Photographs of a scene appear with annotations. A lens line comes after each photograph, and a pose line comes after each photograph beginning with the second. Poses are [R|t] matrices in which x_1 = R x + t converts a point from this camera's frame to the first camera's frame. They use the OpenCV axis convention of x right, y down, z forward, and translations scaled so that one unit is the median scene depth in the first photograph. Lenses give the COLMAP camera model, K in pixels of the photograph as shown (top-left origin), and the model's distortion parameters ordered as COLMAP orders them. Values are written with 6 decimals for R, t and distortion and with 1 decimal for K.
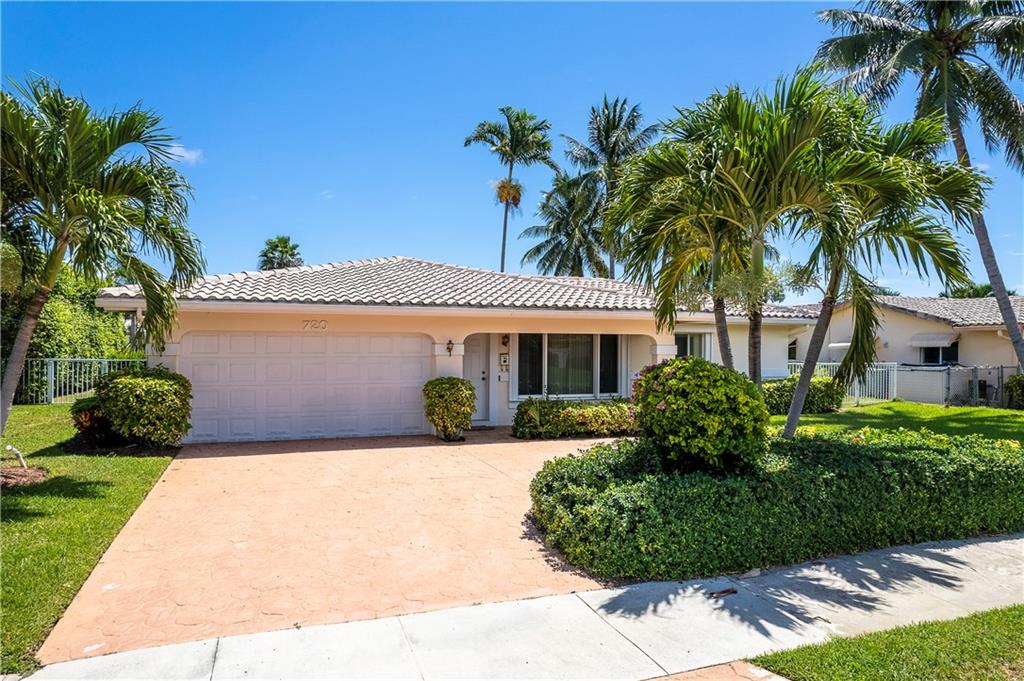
lens RADIAL K [[641.6, 0, 512.0], [0, 641.6, 340.5], [0, 0, 1]] dist [-0.098055, 0.094017]
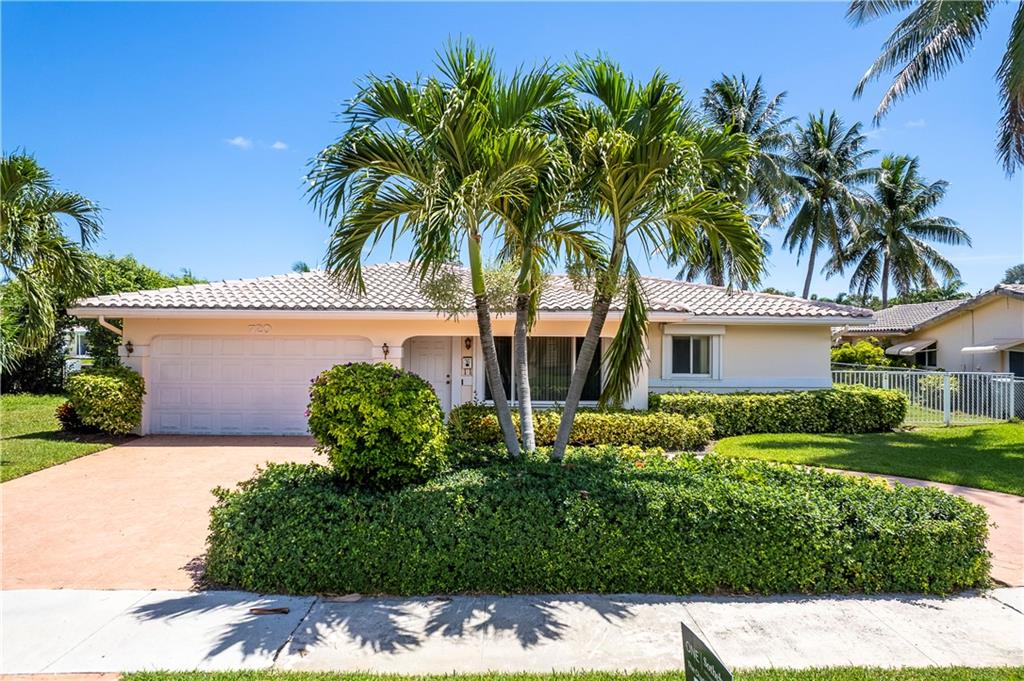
lens RADIAL K [[651.6, 0, 516.0], [0, 651.6, 346.0], [0, 0, 1]] dist [-0.071760, 0.064930]
pose [[0.951079, 0.000426, -0.308948, 0.476074], [-0.000656, 1.000000, -0.000641, 0.005235], [0.308948, 0.000812, 0.951079, 0.104224]]
